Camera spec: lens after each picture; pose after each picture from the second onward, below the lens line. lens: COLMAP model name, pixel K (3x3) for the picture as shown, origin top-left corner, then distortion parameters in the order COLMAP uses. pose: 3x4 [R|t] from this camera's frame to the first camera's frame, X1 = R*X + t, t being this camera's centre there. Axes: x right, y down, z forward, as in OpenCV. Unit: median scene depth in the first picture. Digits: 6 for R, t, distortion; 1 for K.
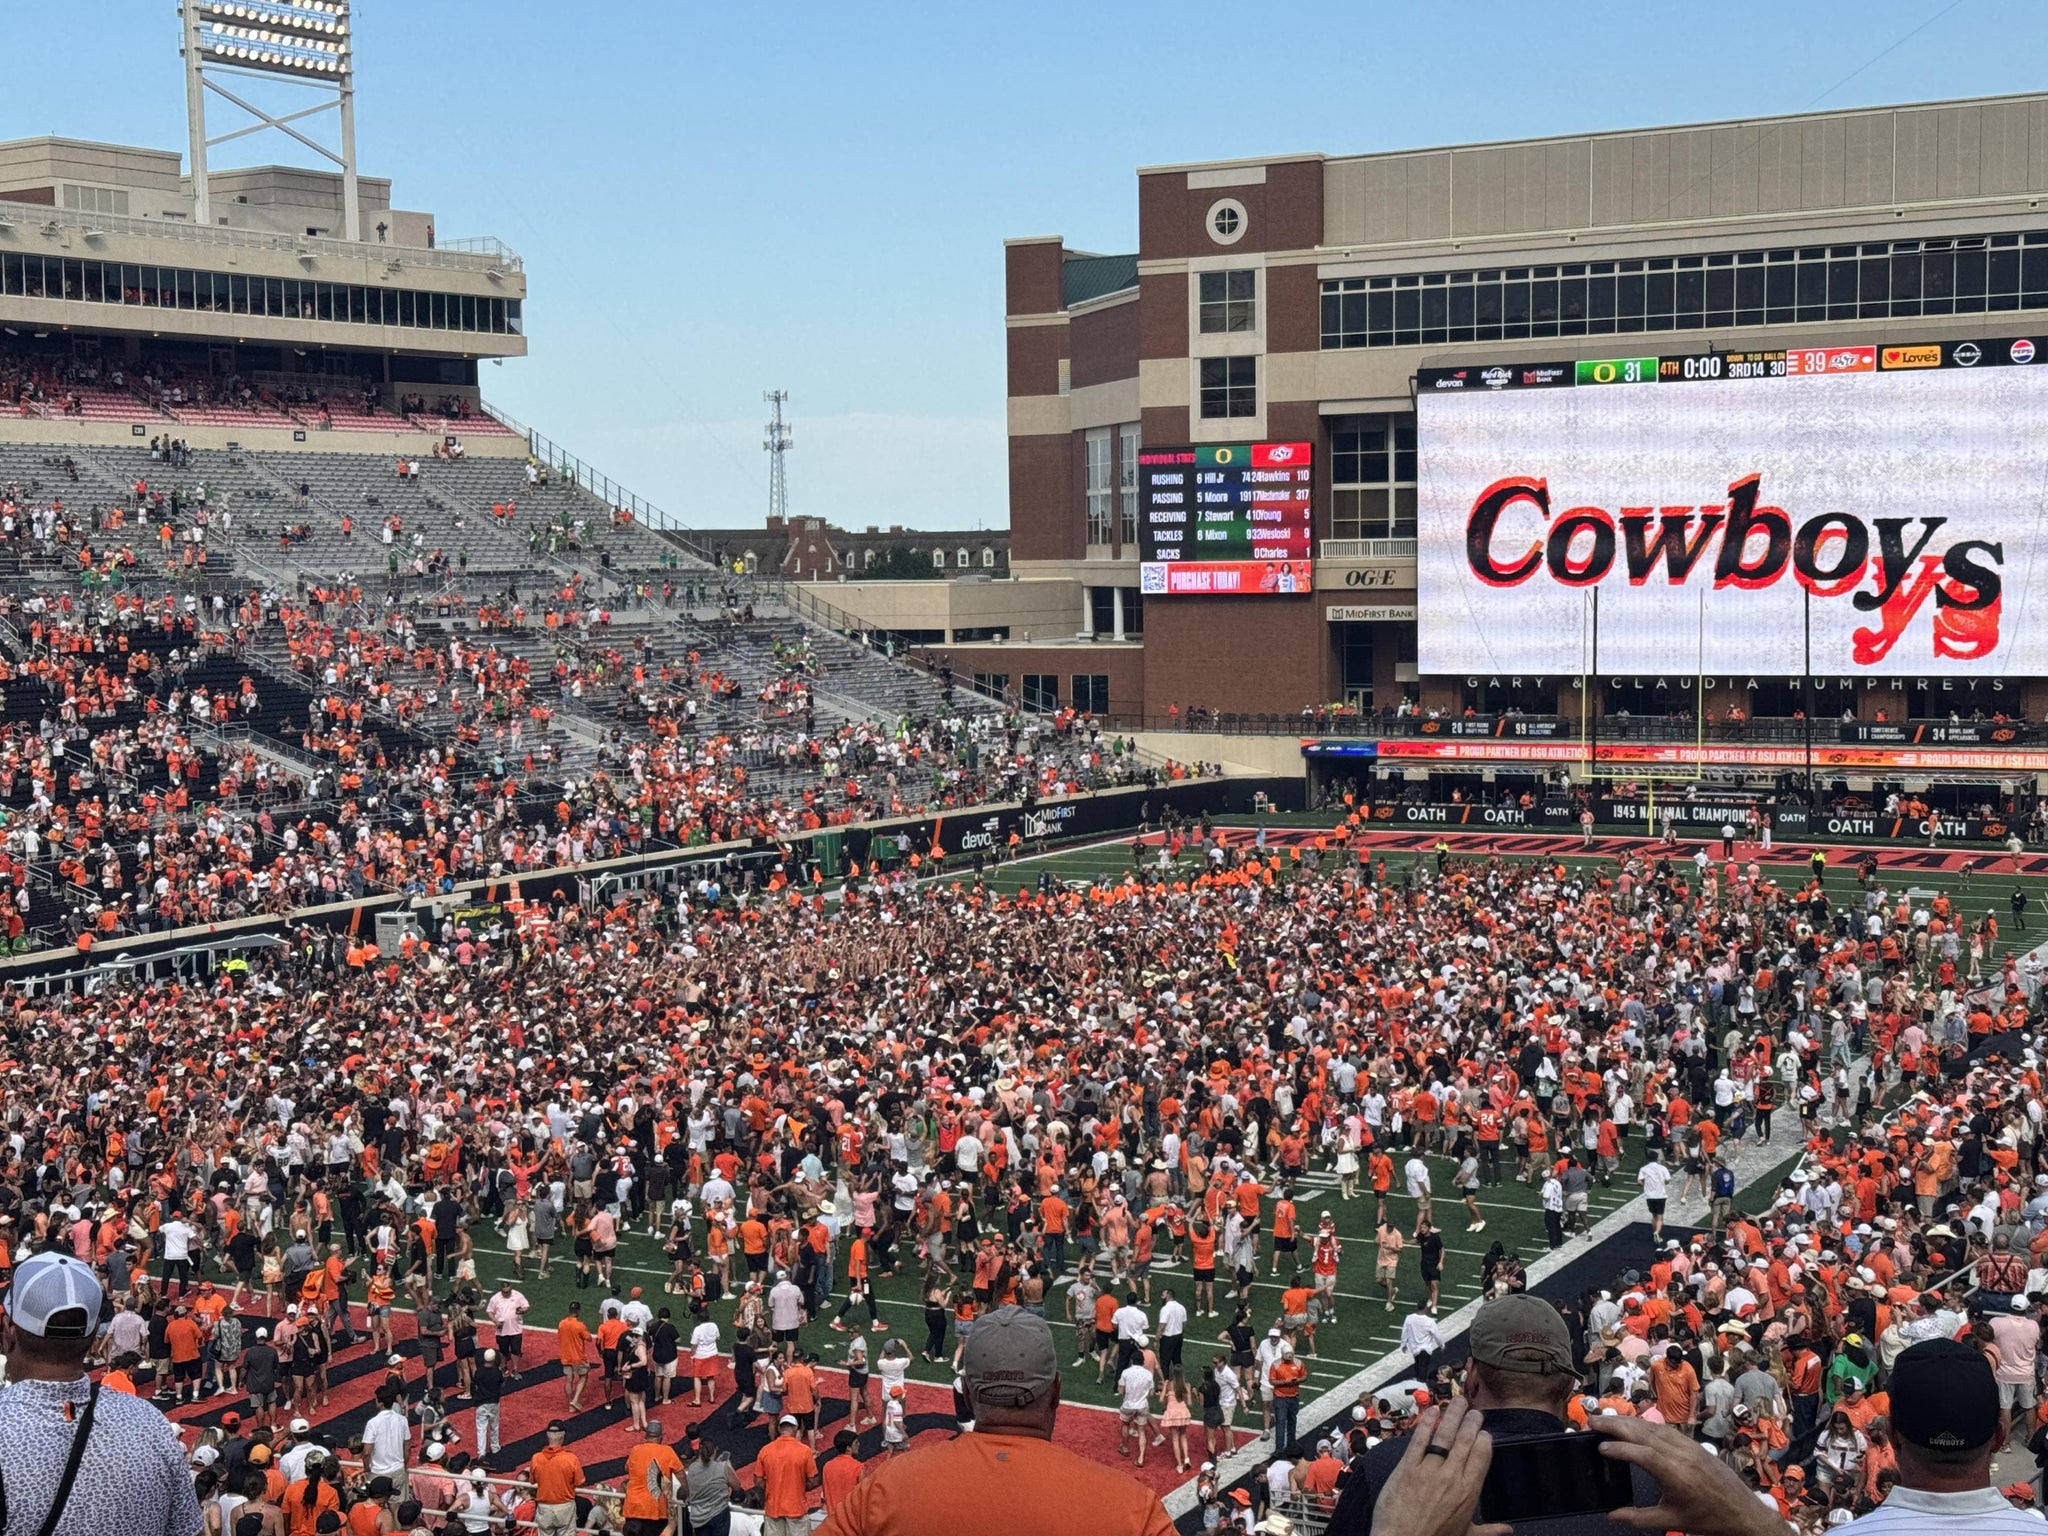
lens RADIAL K [[3053.4, 0, 1006.8], [0, 3053.4, 787.2], [0, 0, 1]] dist [0.152501, 0.000000]
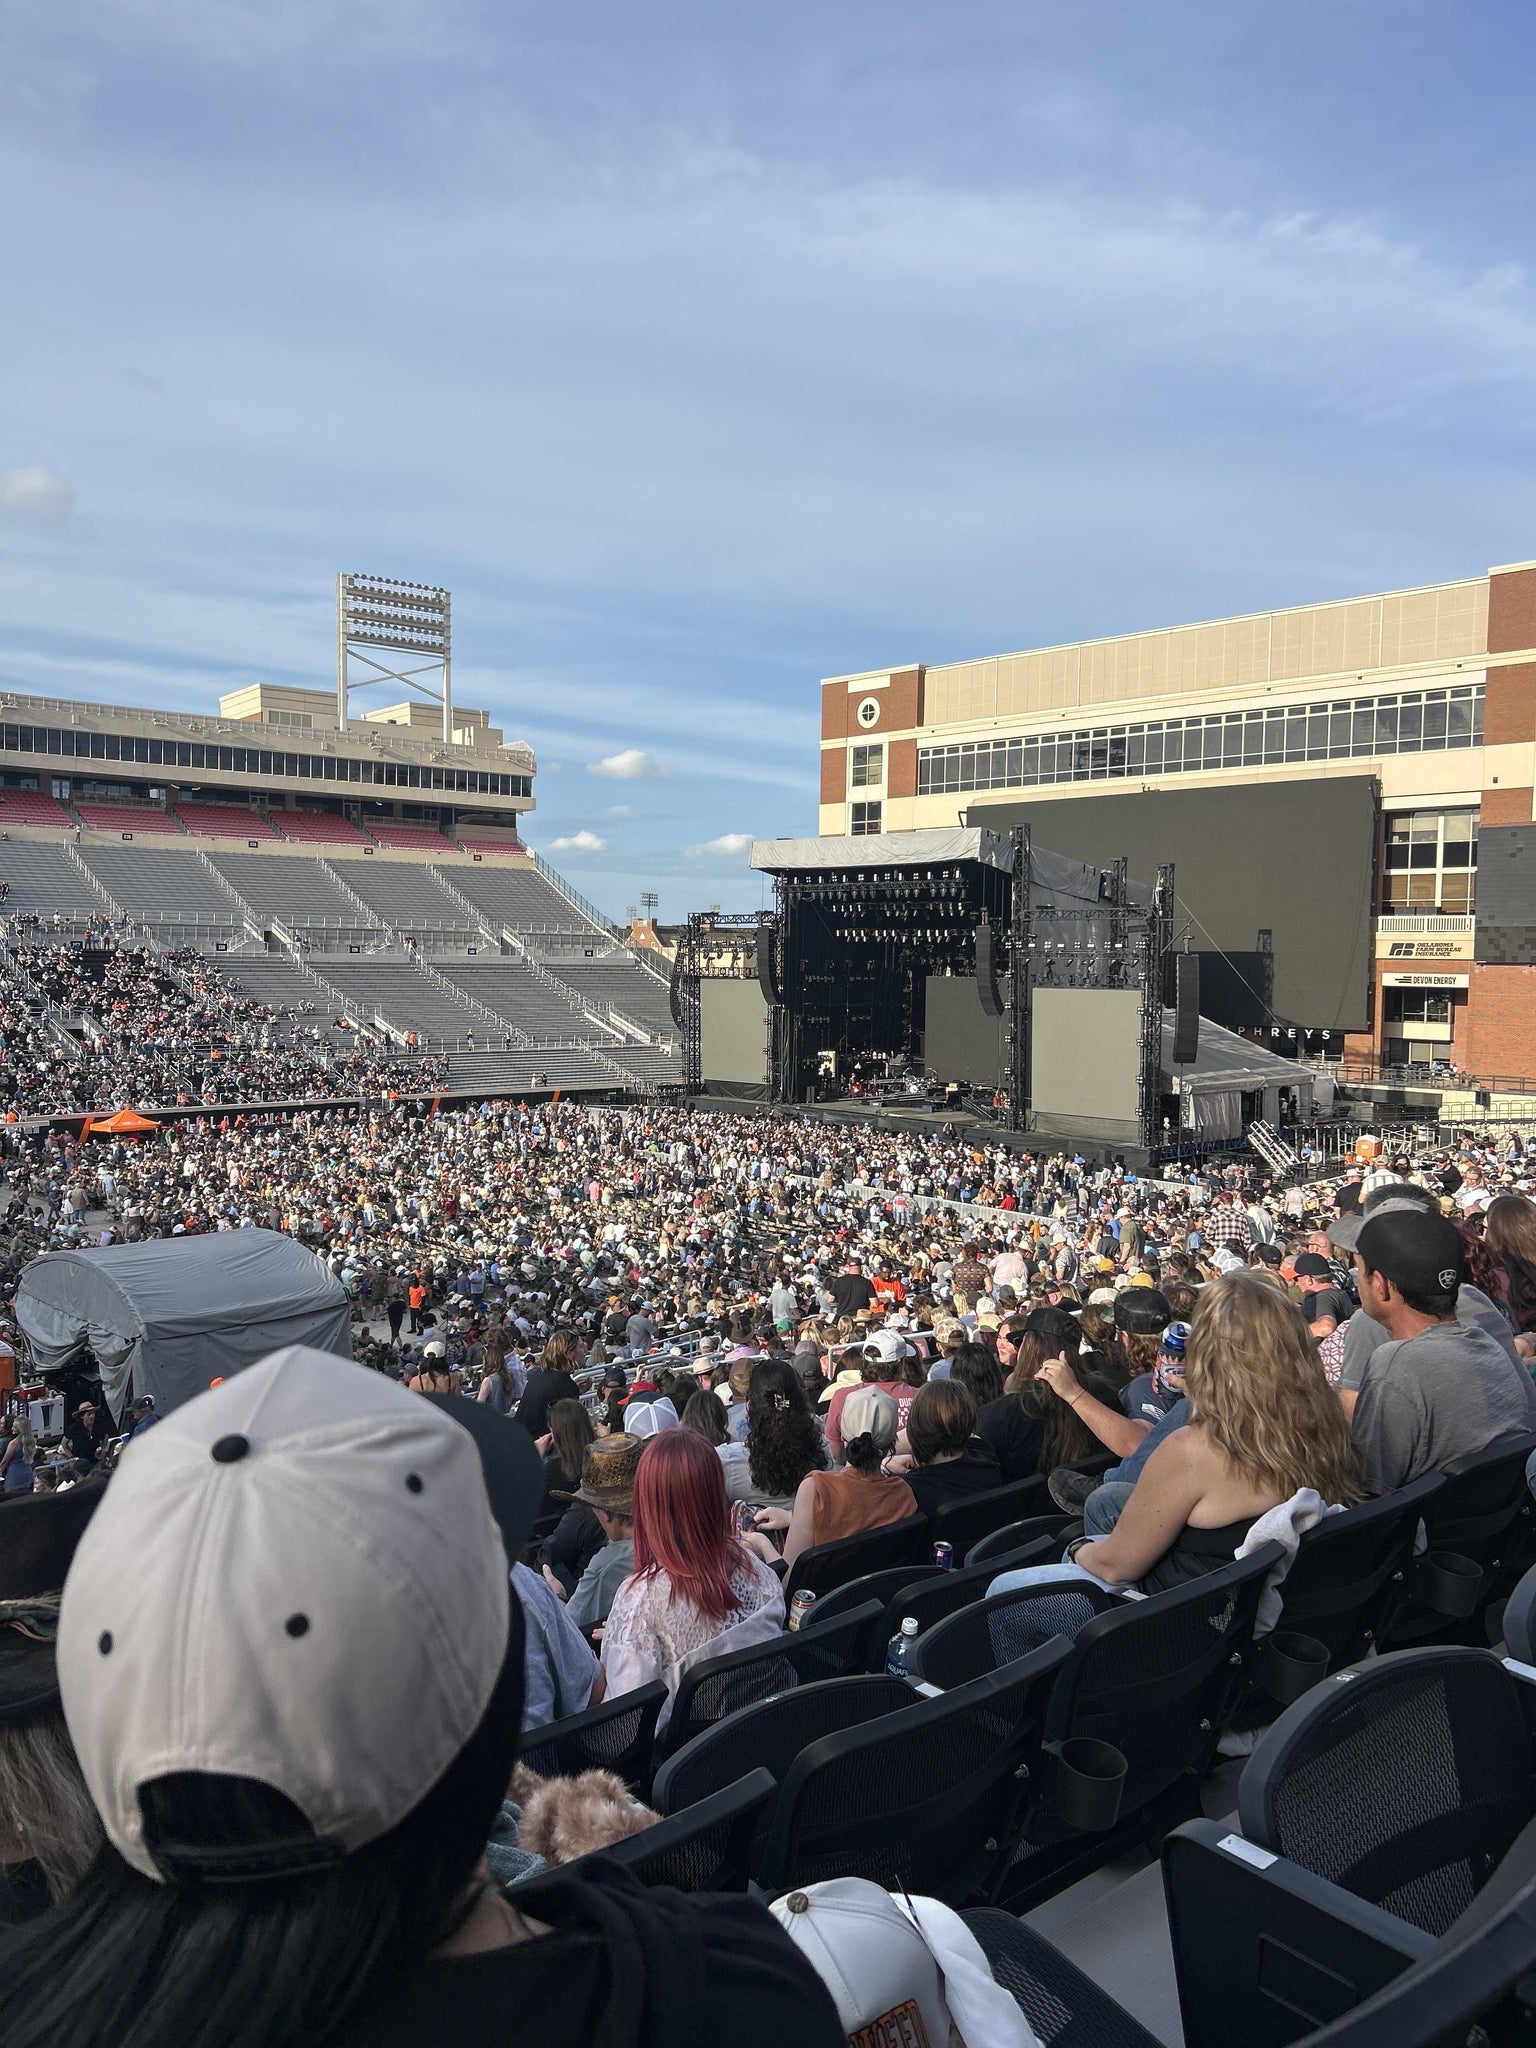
lens RADIAL K [[1543.4, 0, 747.6], [0, 1543.4, 1066.5], [0, 0, 1]] dist [0.074663, -0.047414]
pose [[0.956444, 0.050098, -0.287586, 0.244581], [-0.051564, 0.998667, 0.002481, -0.007058], [0.287327, 0.012456, 0.957752, 0.244820]]
